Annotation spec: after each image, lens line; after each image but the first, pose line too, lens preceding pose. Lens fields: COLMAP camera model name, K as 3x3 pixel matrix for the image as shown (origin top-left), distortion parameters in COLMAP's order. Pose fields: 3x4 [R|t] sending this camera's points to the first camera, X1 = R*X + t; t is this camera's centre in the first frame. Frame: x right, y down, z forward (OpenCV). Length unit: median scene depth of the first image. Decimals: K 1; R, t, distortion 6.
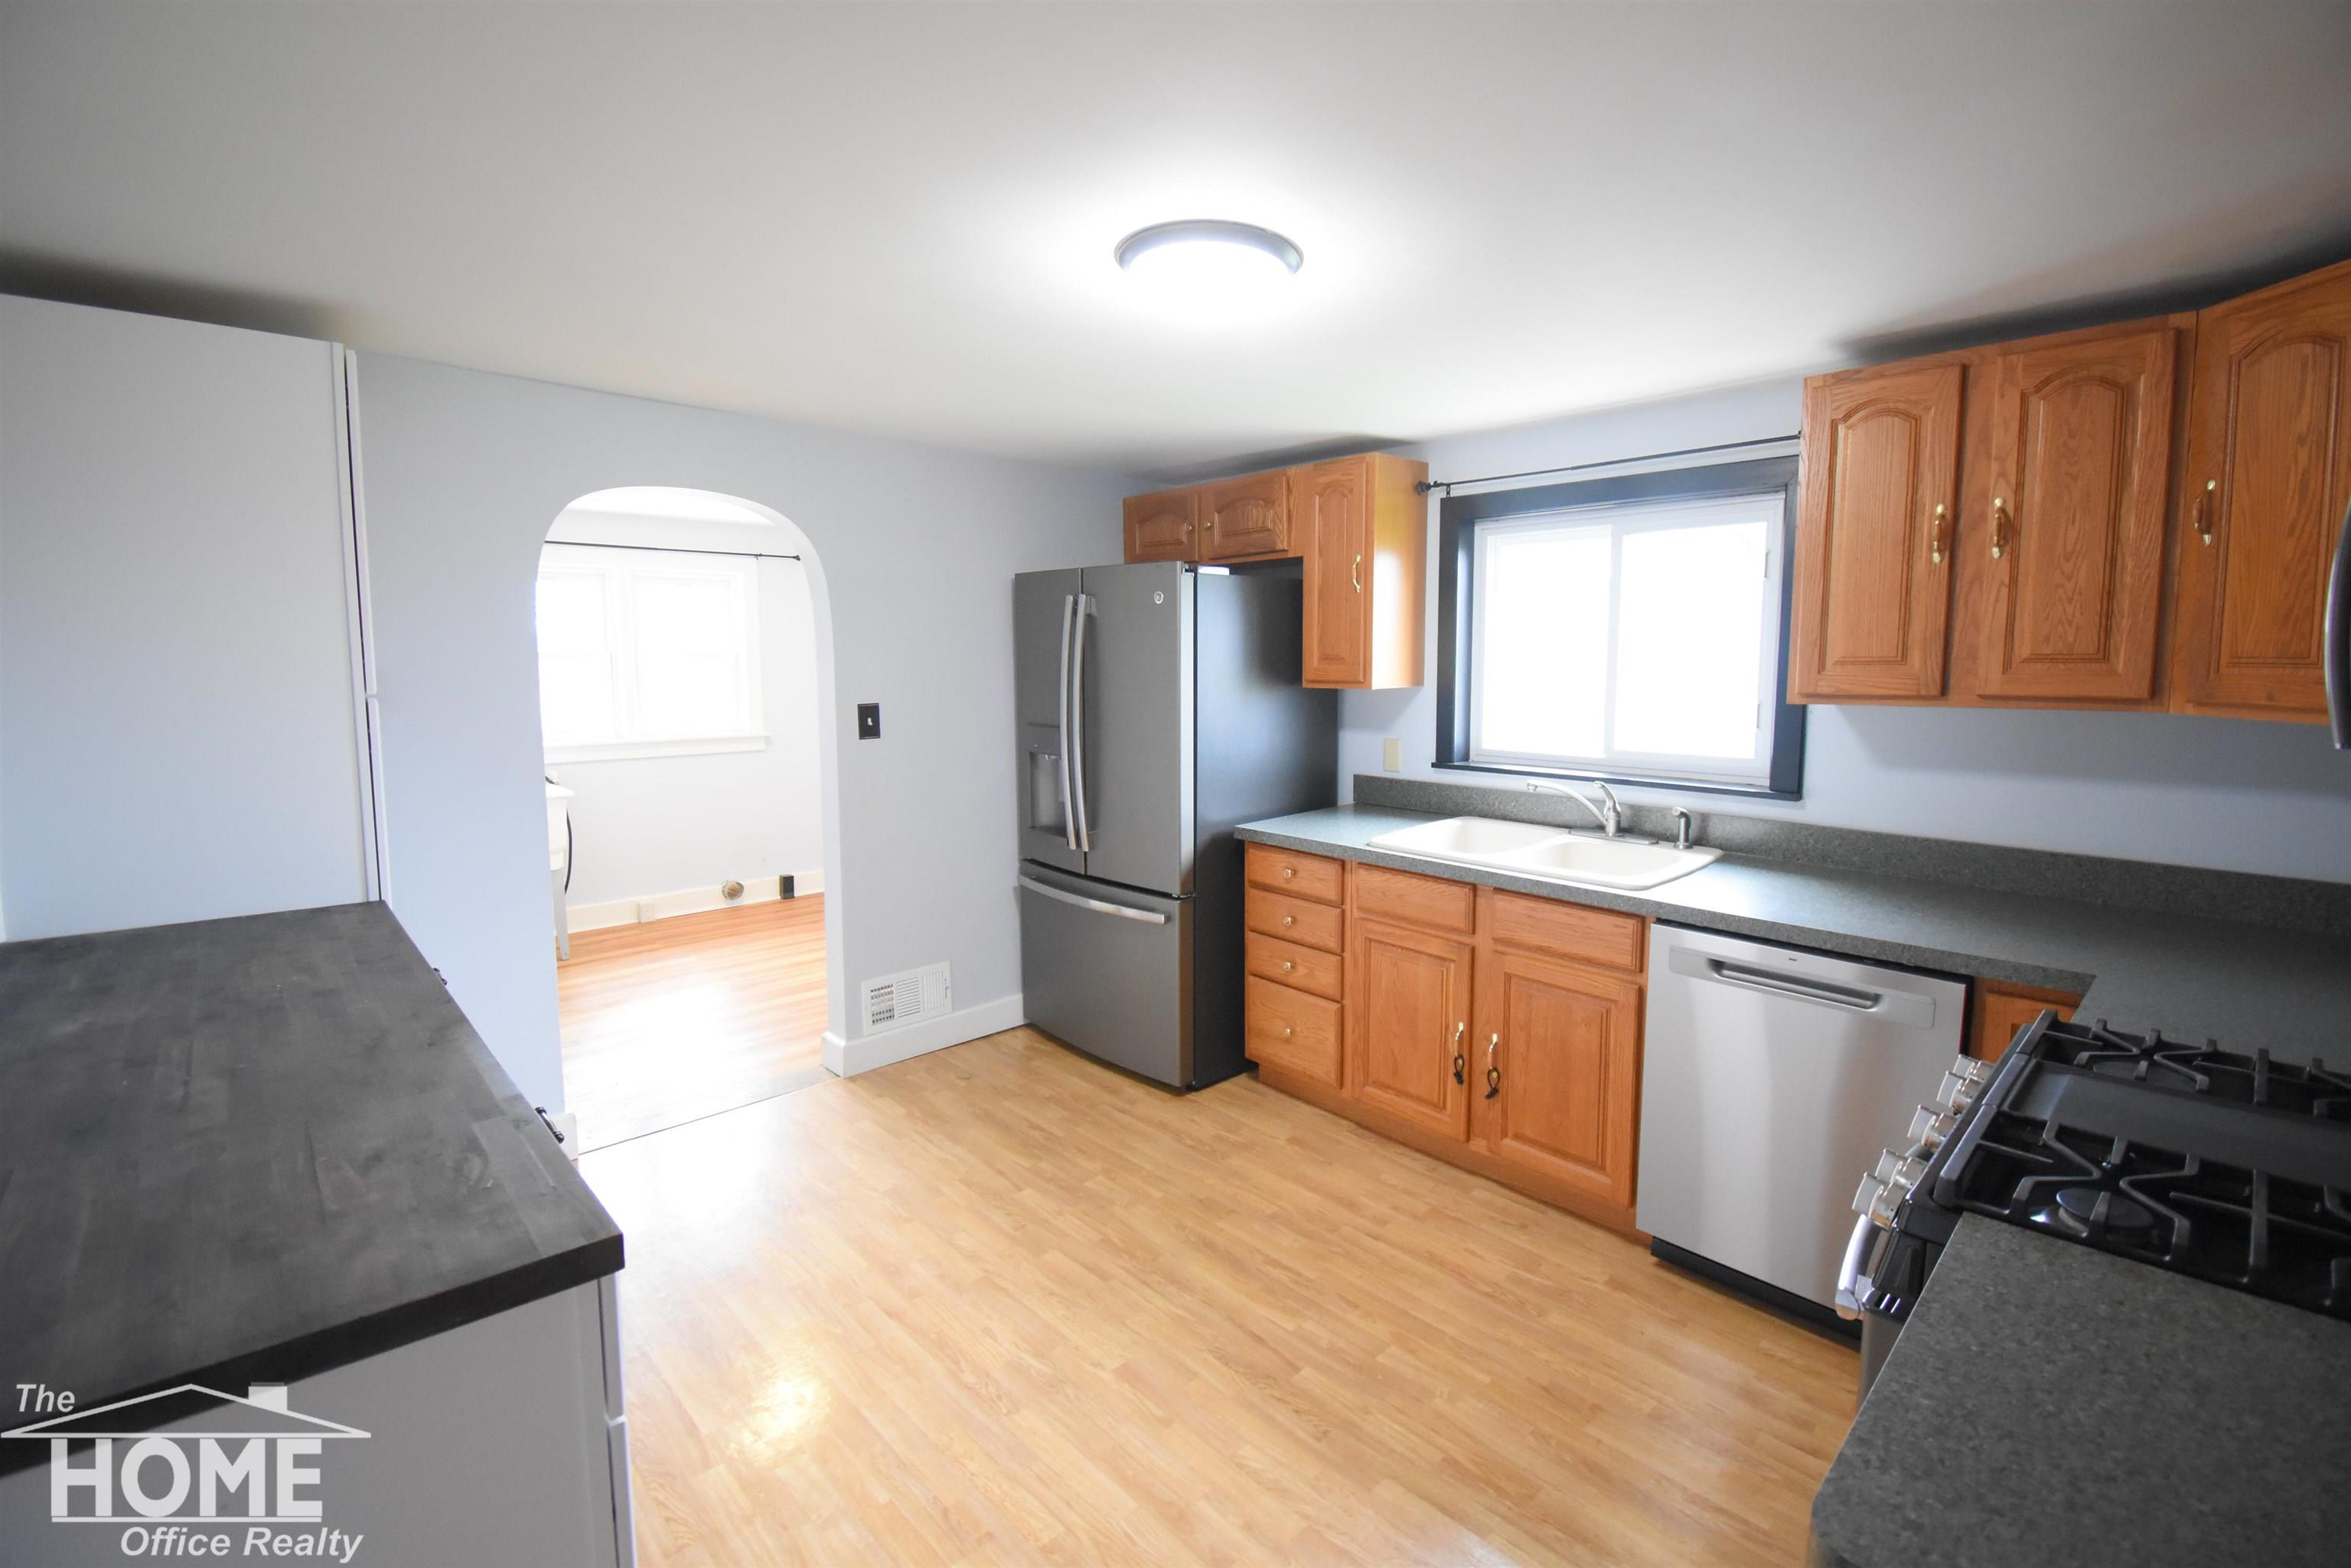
lens RADIAL K [[1027.6, 0, 1187.1], [0, 1027.6, 766.1], [0, 0, 1]] dist [0.023555, -0.029046]
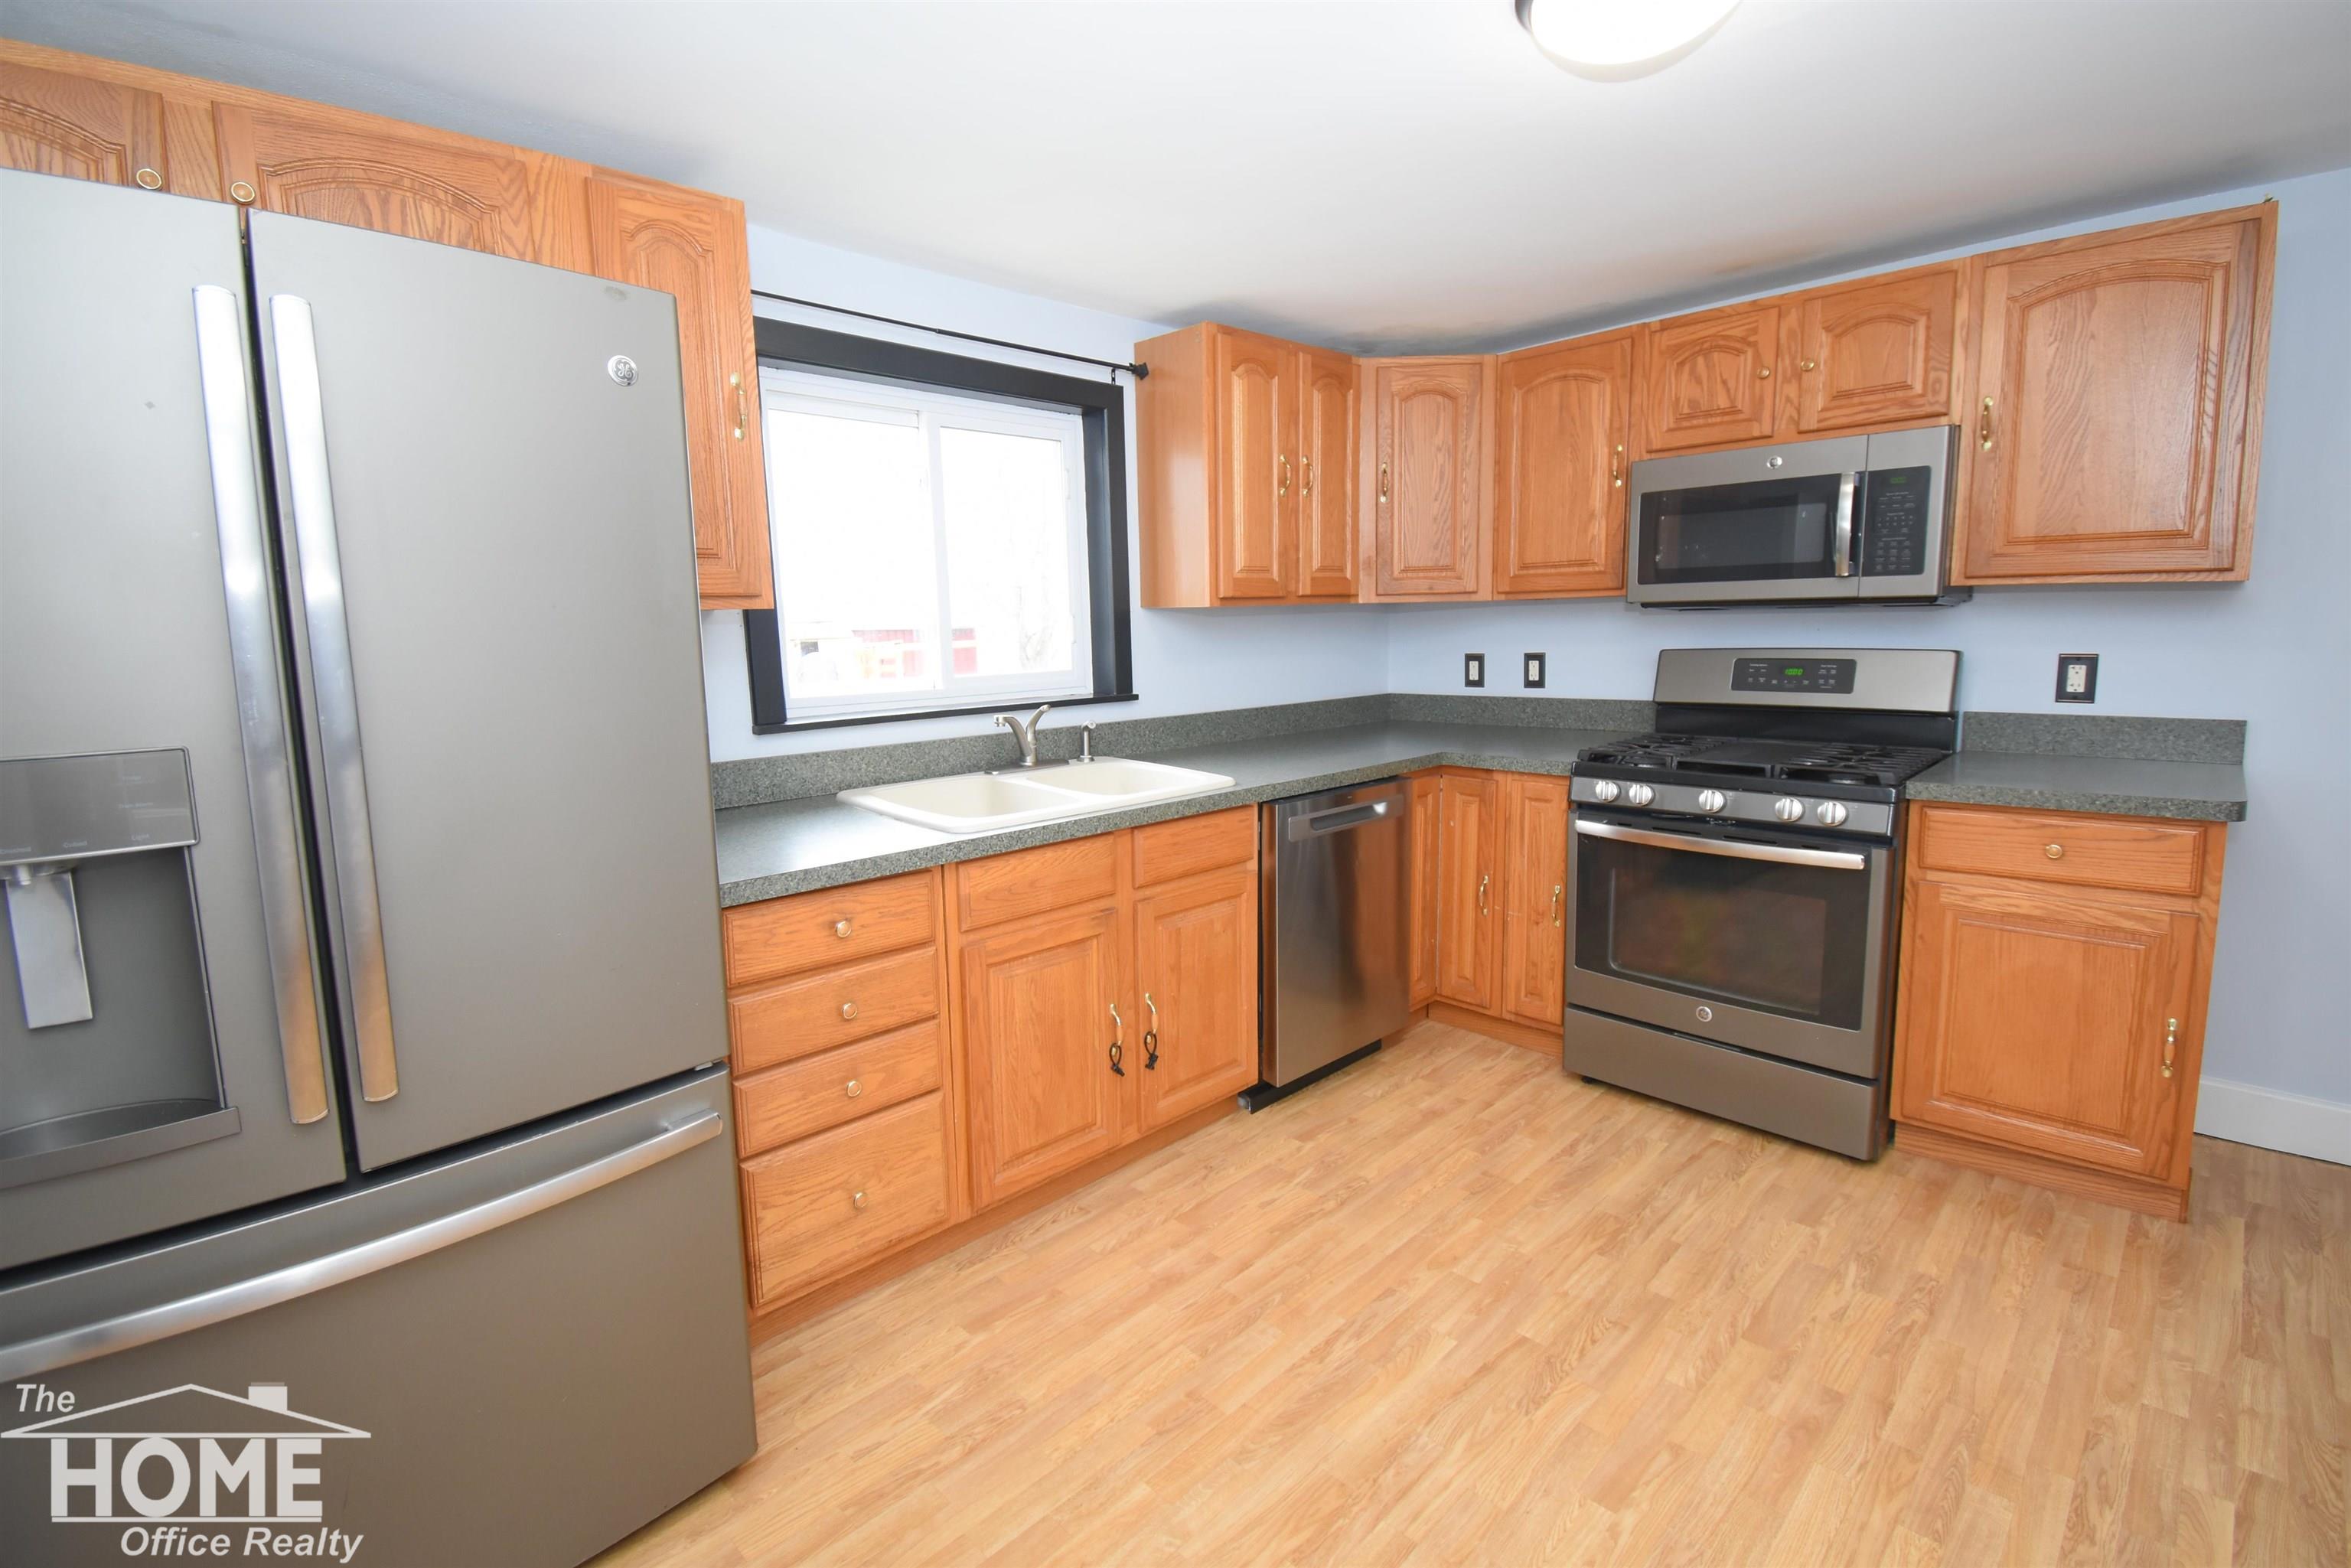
lens RADIAL K [[1043.6, 0, 1186.2], [0, 1043.6, 765.4], [0, 0, 1]] dist [0.021275, -0.027357]
pose [[-0.020410, -0.134783, 0.990665, -0.508102], [0.131492, 0.981902, 0.136299, -0.040669], [-0.991107, 0.133046, -0.002318, 0.877437]]
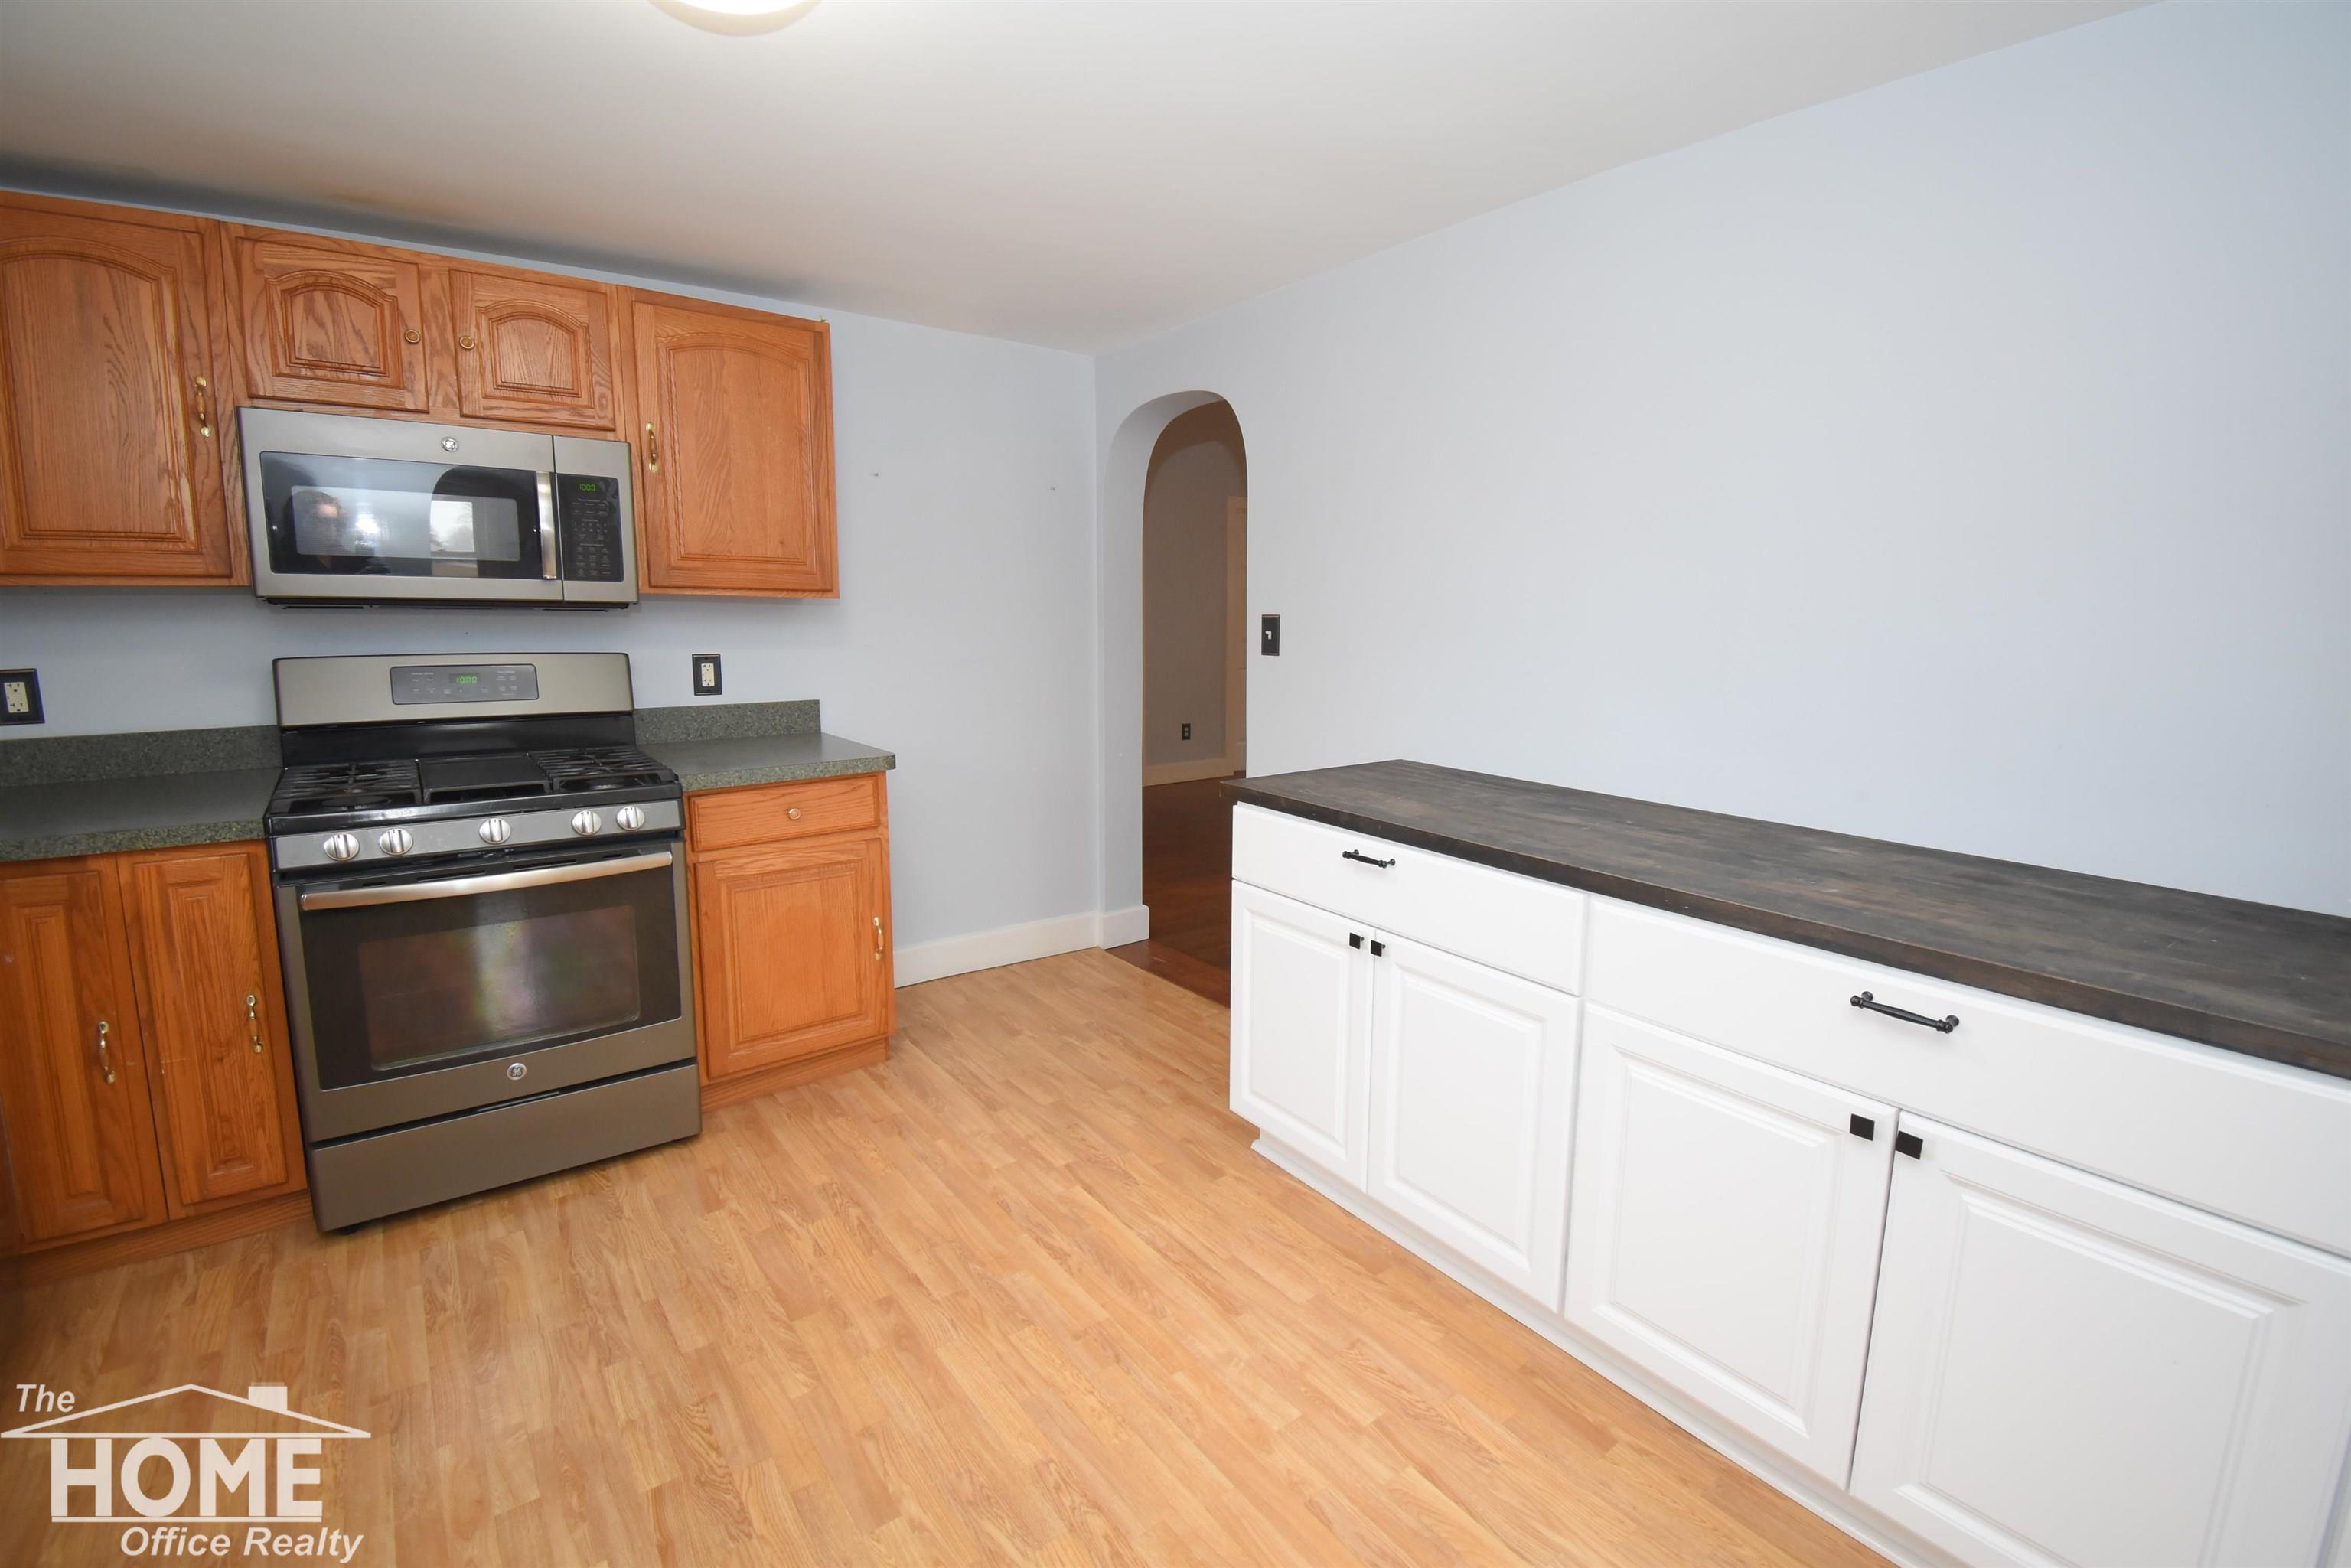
lens RADIAL K [[1043.6, 0, 1186.2], [0, 1043.6, 765.4], [0, 0, 1]] dist [0.021275, -0.027357]
pose [[-0.993649, -0.025495, 0.109597, -0.240112], [0.003157, 0.967292, 0.253647, -0.071641], [-0.112479, 0.252382, -0.961068, 1.104537]]
